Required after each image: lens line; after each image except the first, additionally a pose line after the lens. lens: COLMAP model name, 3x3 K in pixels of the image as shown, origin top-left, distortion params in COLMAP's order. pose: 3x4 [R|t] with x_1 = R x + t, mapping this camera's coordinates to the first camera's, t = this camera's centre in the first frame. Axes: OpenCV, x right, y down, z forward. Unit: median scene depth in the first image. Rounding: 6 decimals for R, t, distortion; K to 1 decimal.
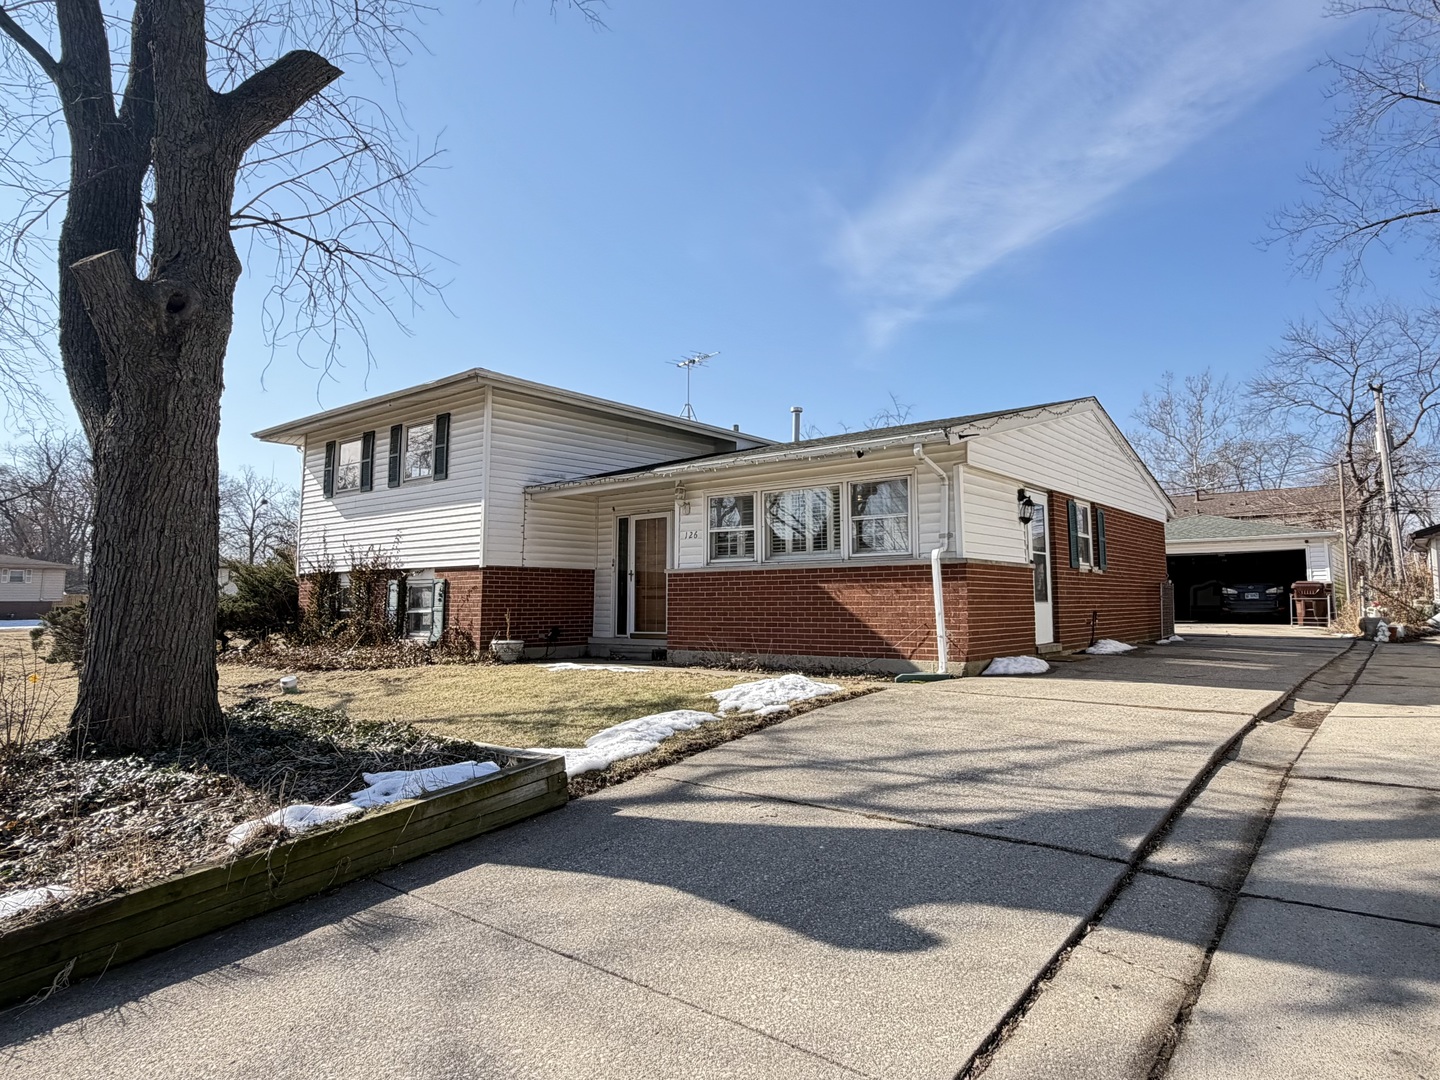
lens RADIAL K [[877.9, 0, 722.9], [0, 877.9, 529.0], [0, 0, 1]] dist [-0.005146, -0.001274]
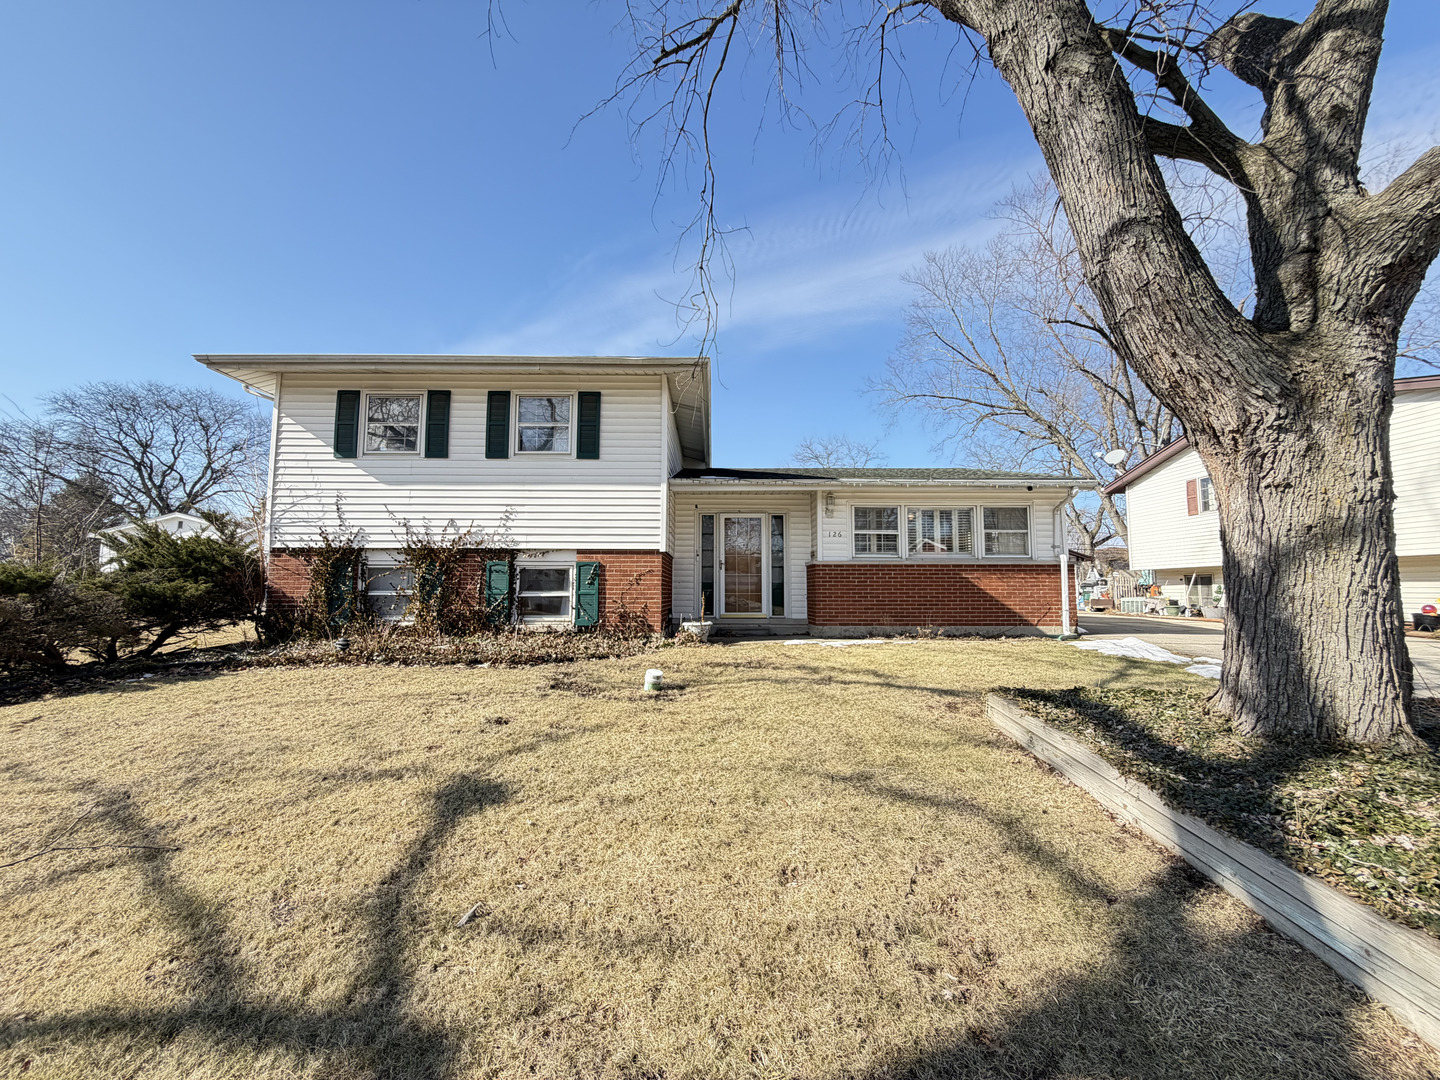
lens RADIAL K [[568.5, 0, 719.5], [0, 568.5, 542.9], [0, 0, 1]] dist [-0.000632, 0.000233]
pose [[0.768232, 0.055664, 0.637747, -0.600561], [-0.059999, 0.998088, -0.014840, 0.036489], [-0.637354, -0.026863, 0.770103, 0.417147]]
